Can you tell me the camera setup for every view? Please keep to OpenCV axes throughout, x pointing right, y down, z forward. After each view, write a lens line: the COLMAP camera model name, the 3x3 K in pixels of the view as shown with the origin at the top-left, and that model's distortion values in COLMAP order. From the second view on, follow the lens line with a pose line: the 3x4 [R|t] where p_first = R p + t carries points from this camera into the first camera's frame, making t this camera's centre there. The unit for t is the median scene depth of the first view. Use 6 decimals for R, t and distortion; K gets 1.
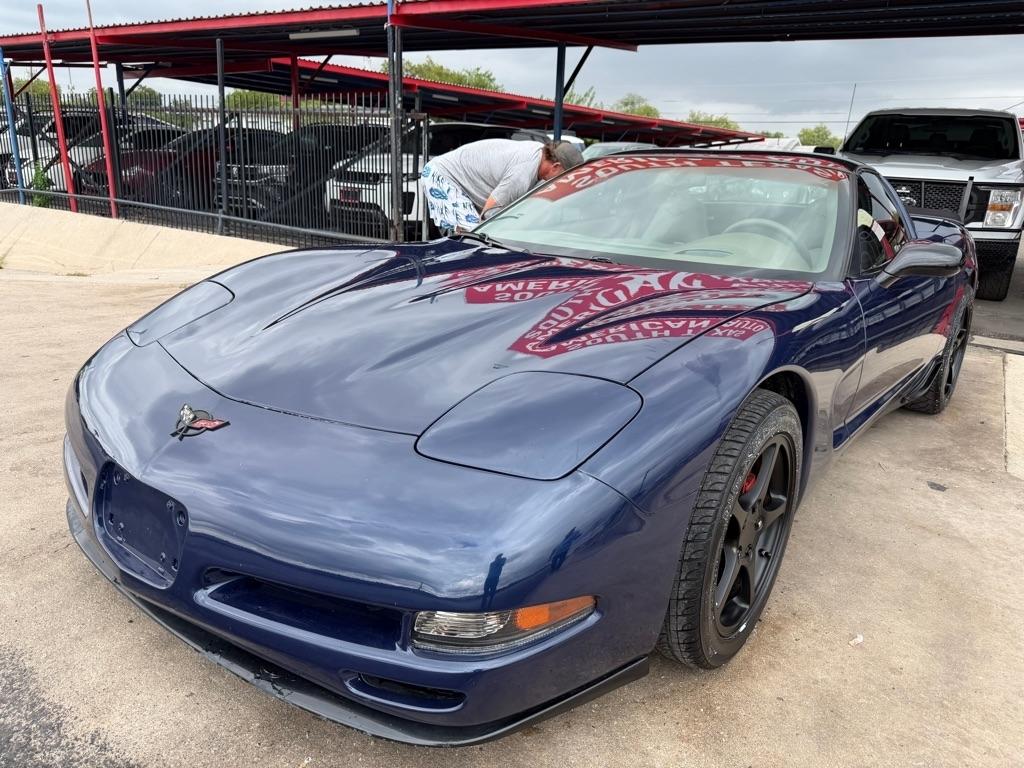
lens RADIAL K [[729.5, 0, 502.9], [0, 729.5, 380.7], [0, 0, 1]] dist [0.031703, -0.042401]
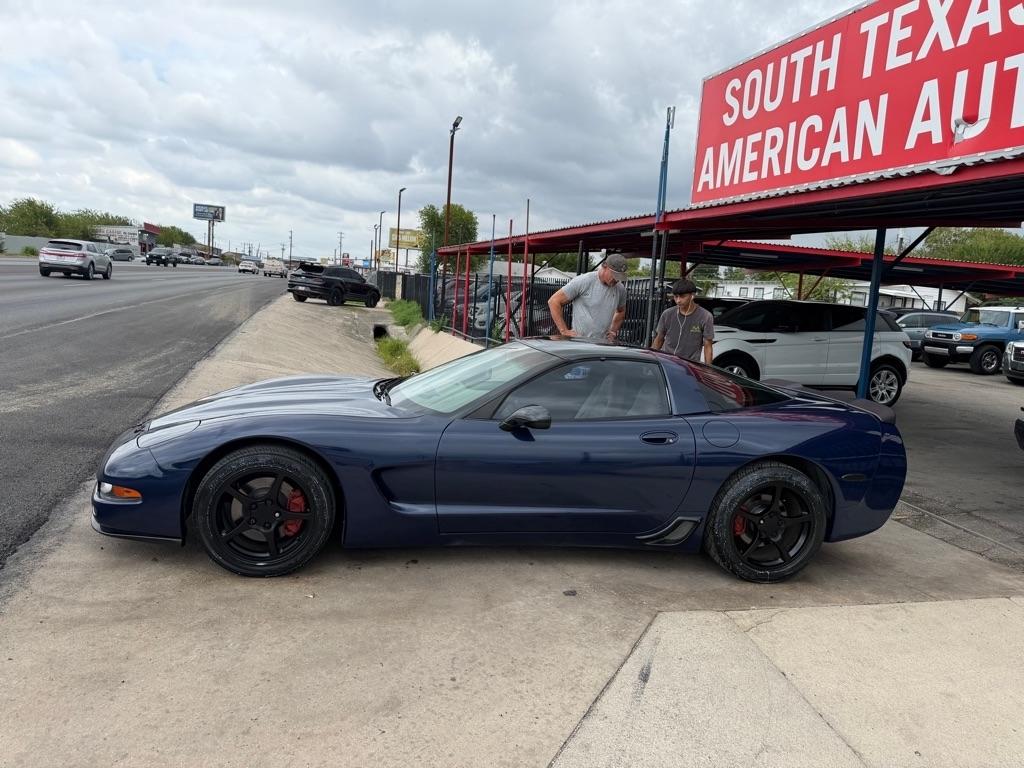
lens RADIAL K [[729.5, 0, 502.9], [0, 729.5, 380.7], [0, 0, 1]] dist [0.031703, -0.042401]
pose [[0.753995, 0.090911, -0.650559, 0.401116], [-0.223817, 0.966670, -0.124318, -0.010484], [0.617574, 0.239341, 0.749212, -0.045035]]
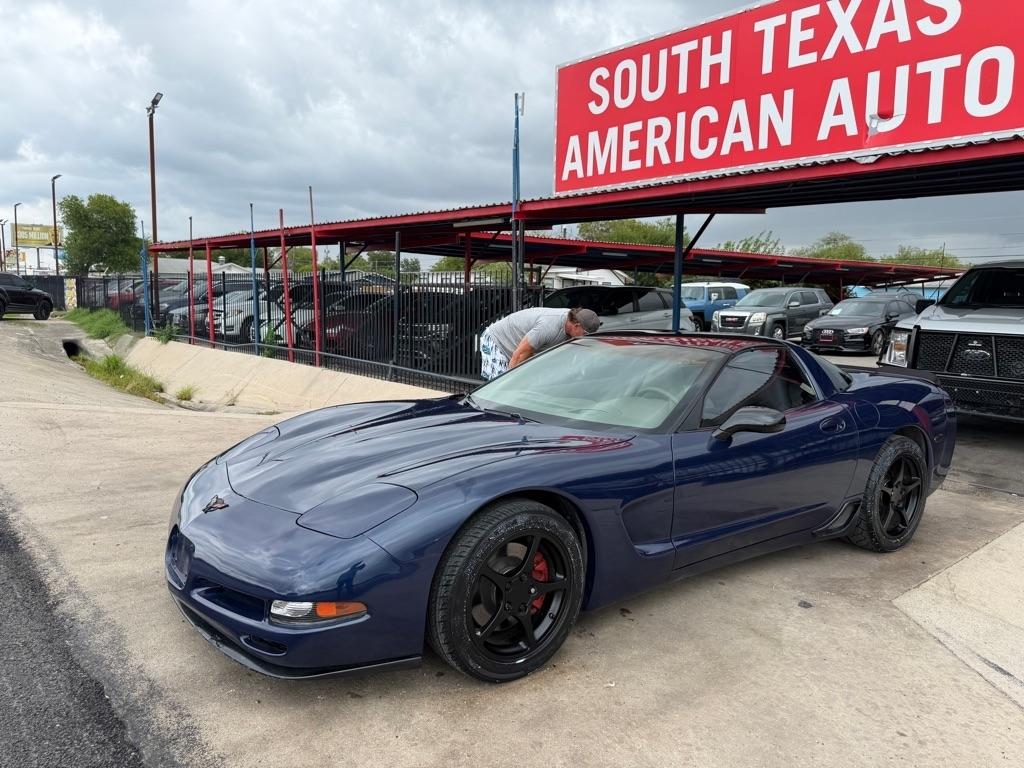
lens RADIAL K [[729.5, 0, 502.9], [0, 729.5, 380.7], [0, 0, 1]] dist [0.031703, -0.042401]
pose [[0.962776, 0.002656, -0.270287, 0.132999], [-0.052319, 0.982873, -0.176703, 0.006276], [0.265188, 0.184267, 0.946425, -0.106770]]
